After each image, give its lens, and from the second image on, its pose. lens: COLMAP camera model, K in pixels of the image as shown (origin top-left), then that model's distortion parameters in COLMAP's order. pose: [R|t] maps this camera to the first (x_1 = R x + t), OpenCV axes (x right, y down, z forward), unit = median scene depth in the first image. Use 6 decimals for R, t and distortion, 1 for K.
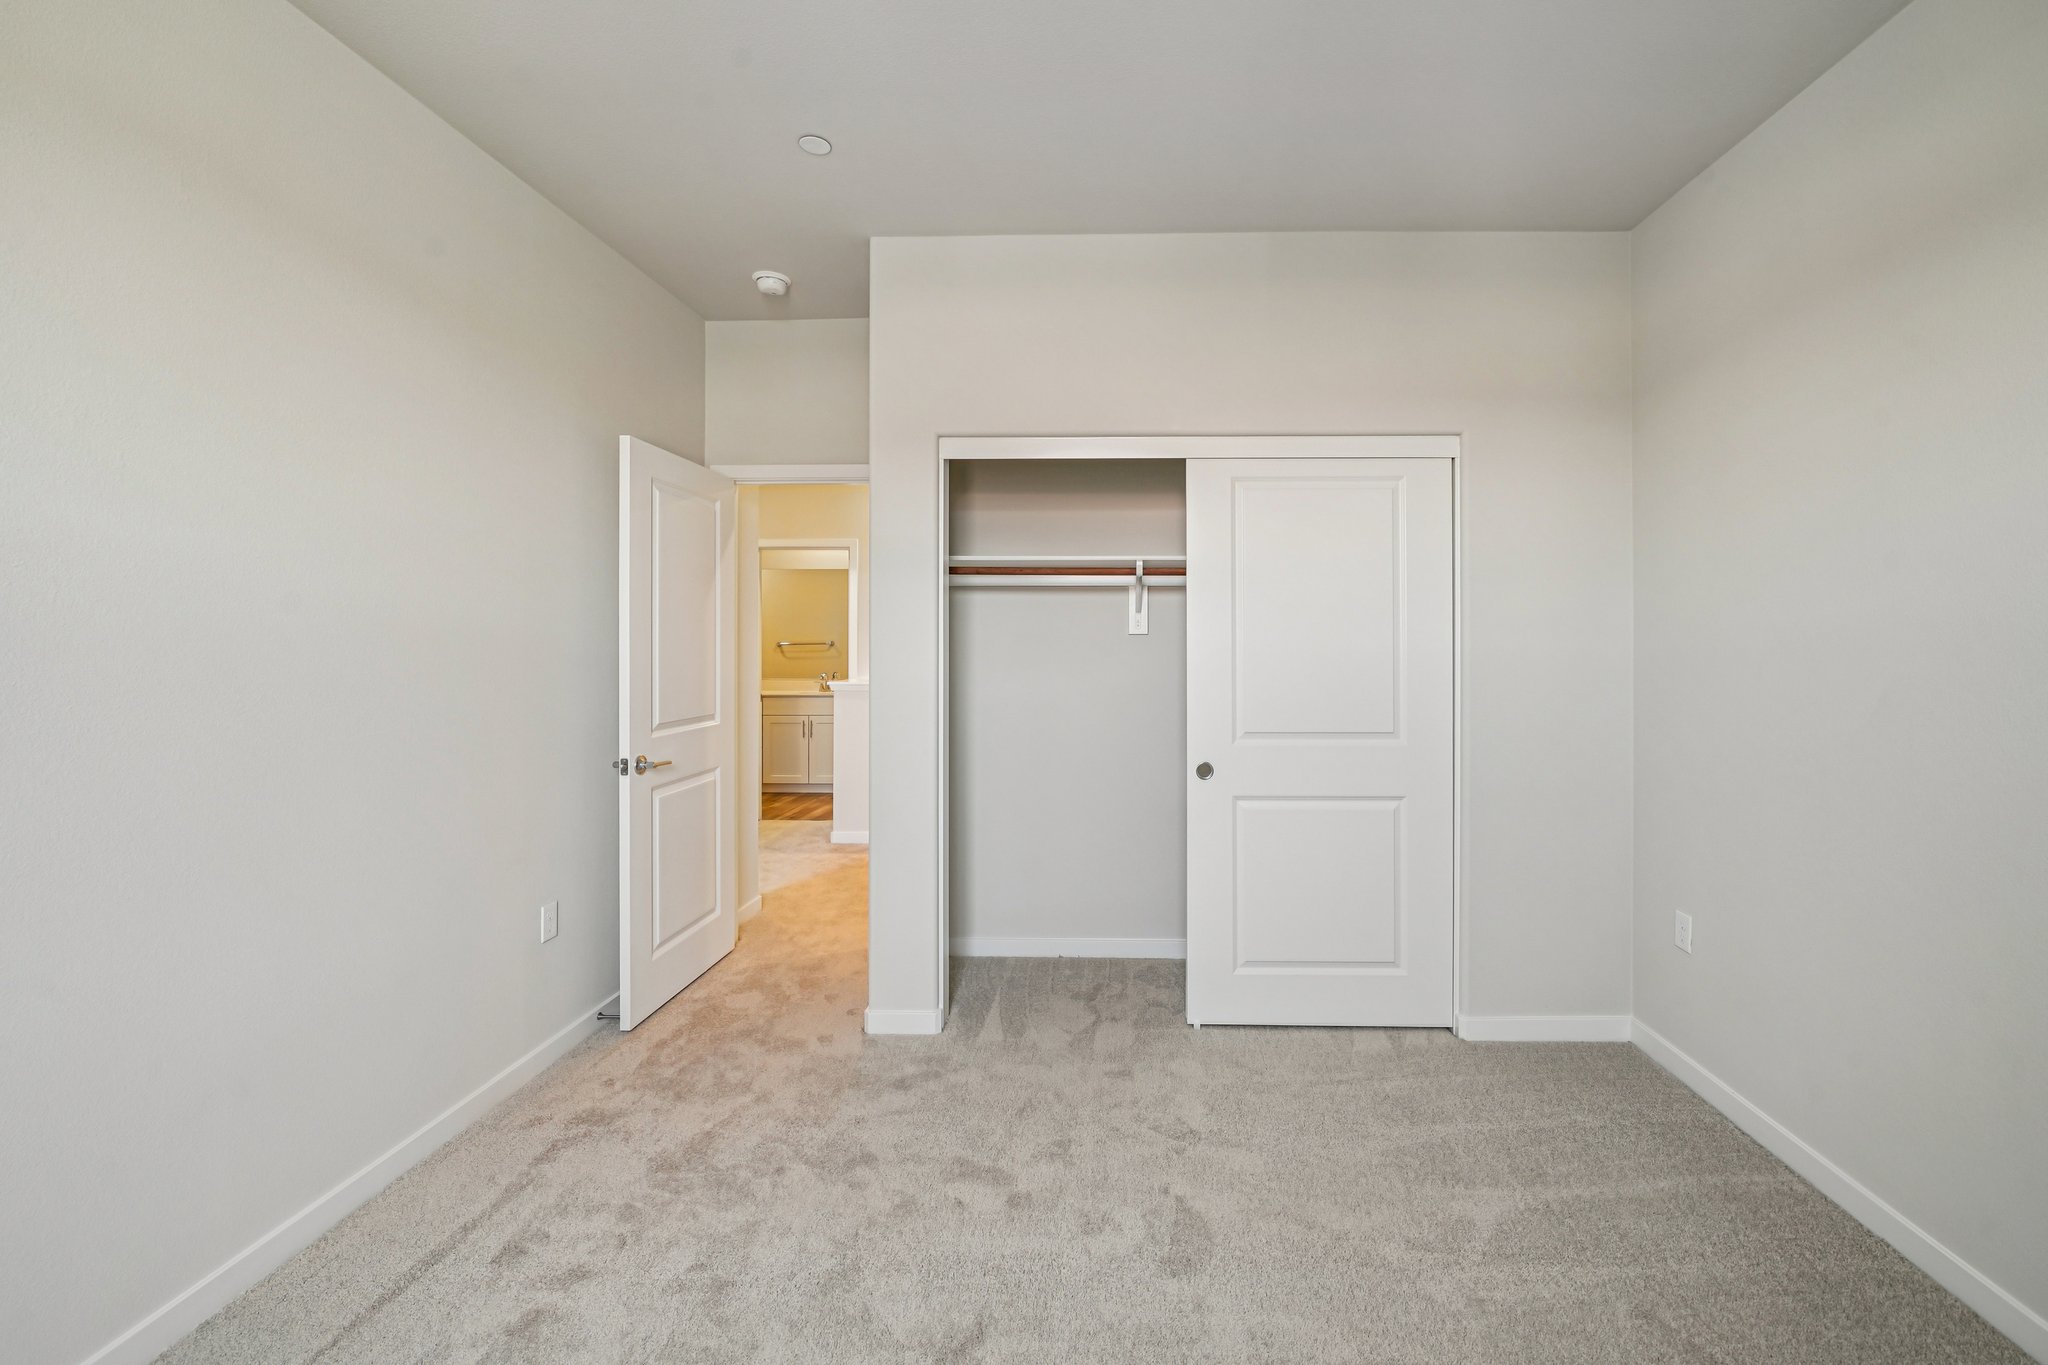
lens RADIAL K [[814.6, 0, 1057.7], [0, 814.6, 637.5], [0, 0, 1]] dist [-0.008000, 0.000414]
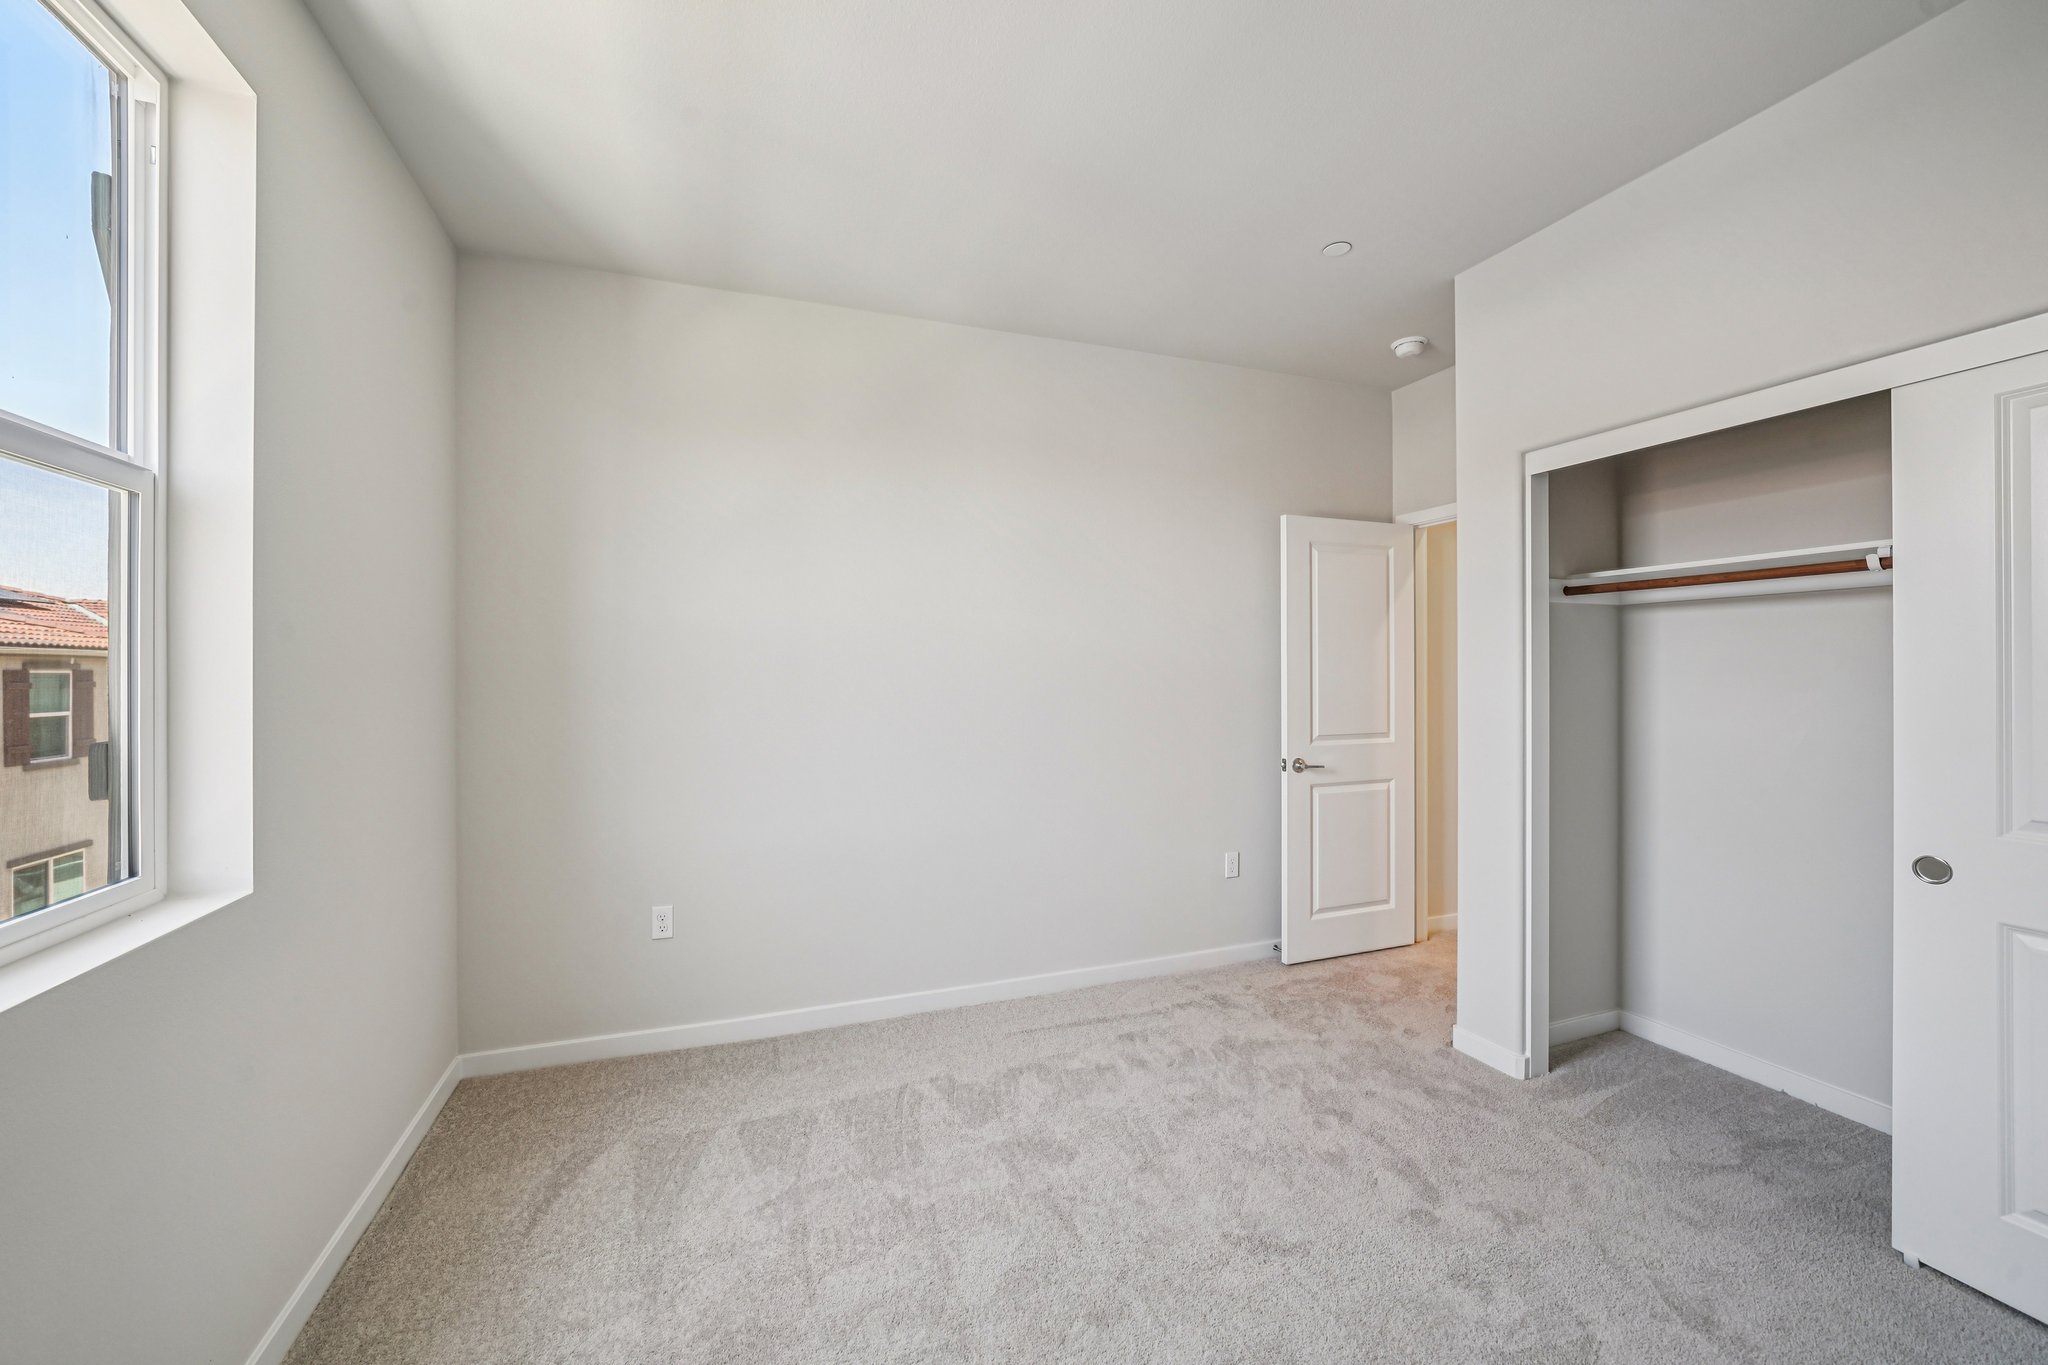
lens RADIAL K [[749.4, 0, 1021.6], [0, 749.4, 673.8], [0, 0, 1]] dist [0.000477, 0.000283]
pose [[0.413170, -0.000088, -0.910654, 0.461028], [0.008507, 0.999957, 0.003763, 0.002228], [0.910614, -0.009302, 0.413153, 0.119707]]
